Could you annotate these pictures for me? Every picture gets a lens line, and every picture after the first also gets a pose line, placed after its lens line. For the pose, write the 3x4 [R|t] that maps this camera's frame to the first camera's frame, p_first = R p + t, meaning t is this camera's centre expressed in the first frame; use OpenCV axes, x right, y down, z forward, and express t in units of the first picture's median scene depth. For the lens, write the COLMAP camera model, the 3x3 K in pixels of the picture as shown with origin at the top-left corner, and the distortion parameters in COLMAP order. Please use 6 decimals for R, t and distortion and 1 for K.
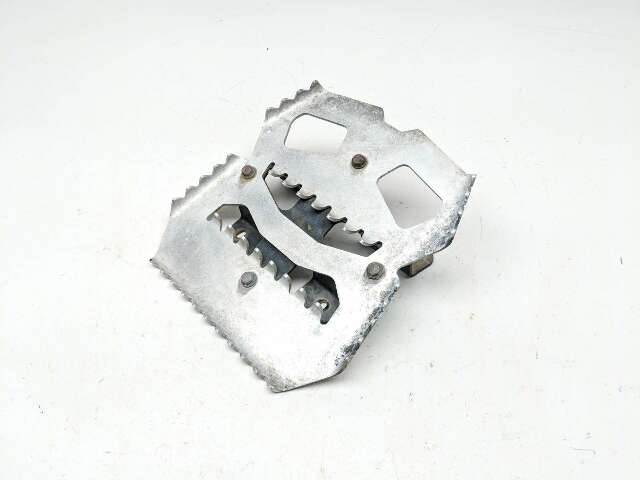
lens RADIAL K [[511.3, 0, 320.0], [0, 511.3, 240.0], [0, 0, 1]] dist [-0.000550, -0.000061]
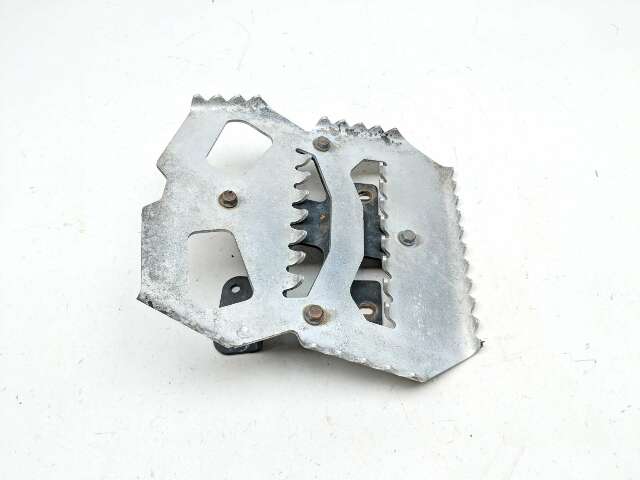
lens RADIAL K [[511.3, 0, 320.0], [0, 511.3, 240.0], [0, 0, 1]] dist [-0.000550, -0.000061]
pose [[-0.692285, -0.550662, 0.466383, -0.454783], [0.603762, -0.088009, 0.792292, -0.737070], [-0.395239, 0.830076, 0.393396, 0.684494]]
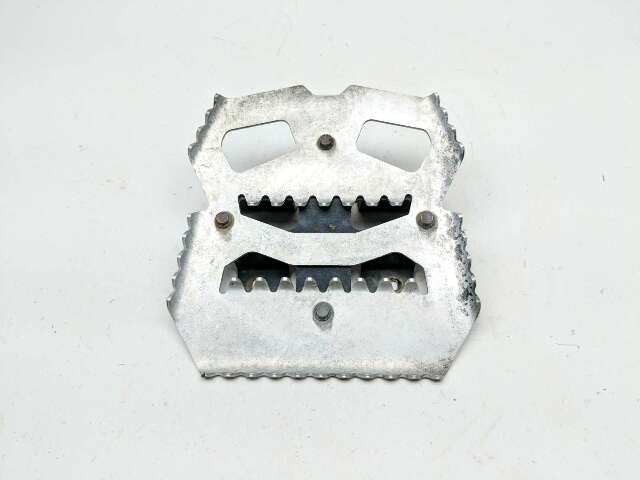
lens RADIAL K [[511.3, 0, 320.0], [0, 511.3, 240.0], [0, 0, 1]] dist [-0.000550, -0.000061]
pose [[0.713440, -0.559784, 0.421480, -0.436408], [0.555353, 0.818511, 0.147049, -0.152964], [-0.427301, 0.129160, 0.894836, 0.191463]]
